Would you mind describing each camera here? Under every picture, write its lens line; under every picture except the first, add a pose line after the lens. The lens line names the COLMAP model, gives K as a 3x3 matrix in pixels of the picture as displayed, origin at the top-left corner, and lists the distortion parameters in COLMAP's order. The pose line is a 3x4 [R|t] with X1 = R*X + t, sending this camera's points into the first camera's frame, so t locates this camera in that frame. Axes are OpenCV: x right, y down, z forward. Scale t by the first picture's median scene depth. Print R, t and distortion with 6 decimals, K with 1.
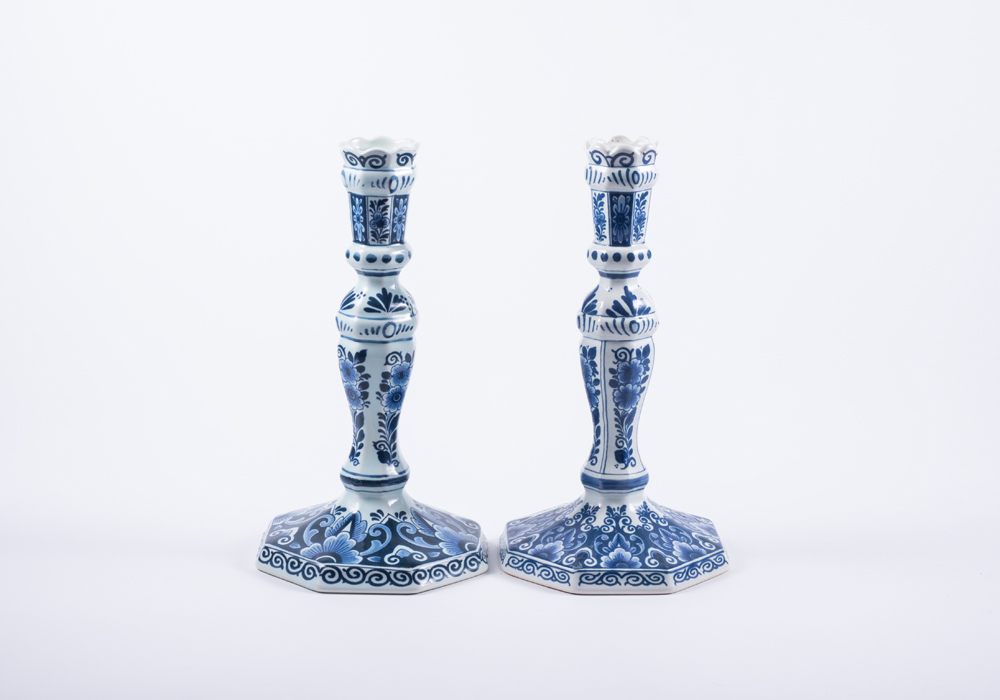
lens RADIAL K [[2399.2, 0, 500.0], [0, 2399.2, 350.0], [0, 0, 1]] dist [0.054369, -0.103758]
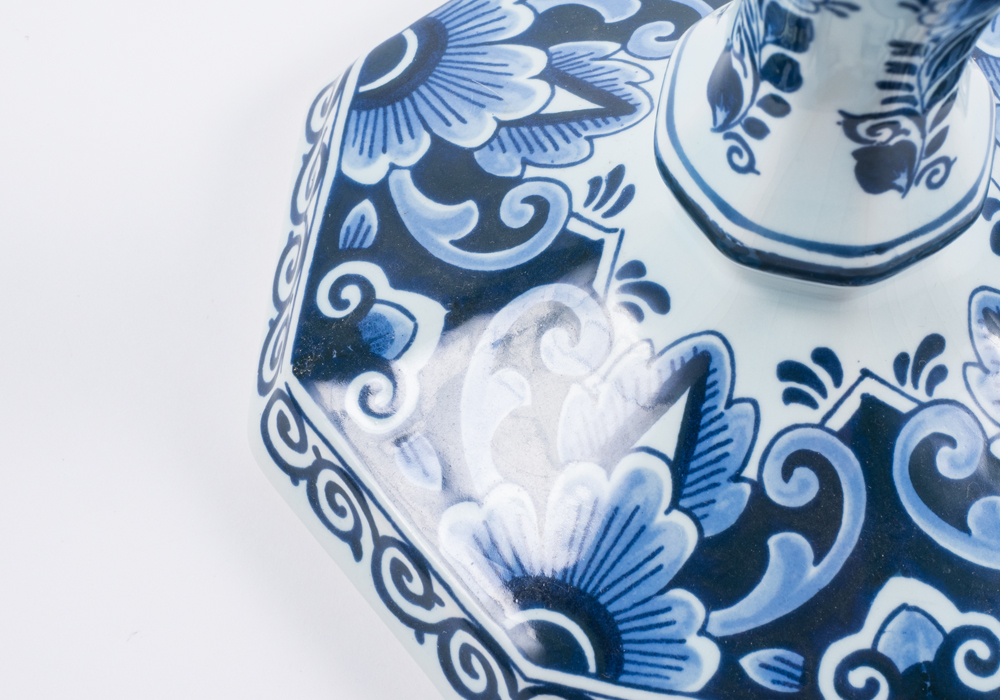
lens RADIAL K [[2730.8, 0, 499.7], [0, 2730.8, 247.8], [0, 0, 1]] dist [-0.011872, -0.254777]
pose [[0.991024, 0.126247, -0.043963, -0.070079], [-0.057336, 0.698482, 0.713327, -0.110816], [0.120763, -0.704404, 0.699451, 0.846384]]
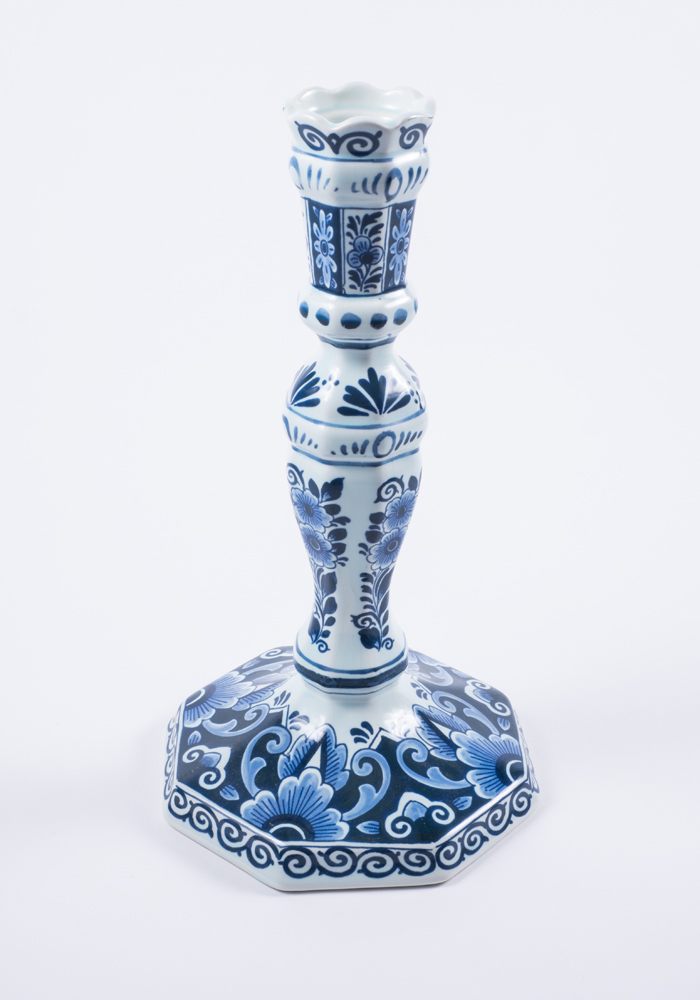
lens RADIAL K [[1565.2, 0, 388.4], [0, 1565.2, 501.5], [0, 0, 1]] dist [-0.036127, -0.038088]
pose [[0.996373, -0.039739, 0.075242, -0.072766], [0.020568, 0.970506, 0.240199, -0.082717], [-0.082568, -0.237780, 0.967803, 0.640762]]
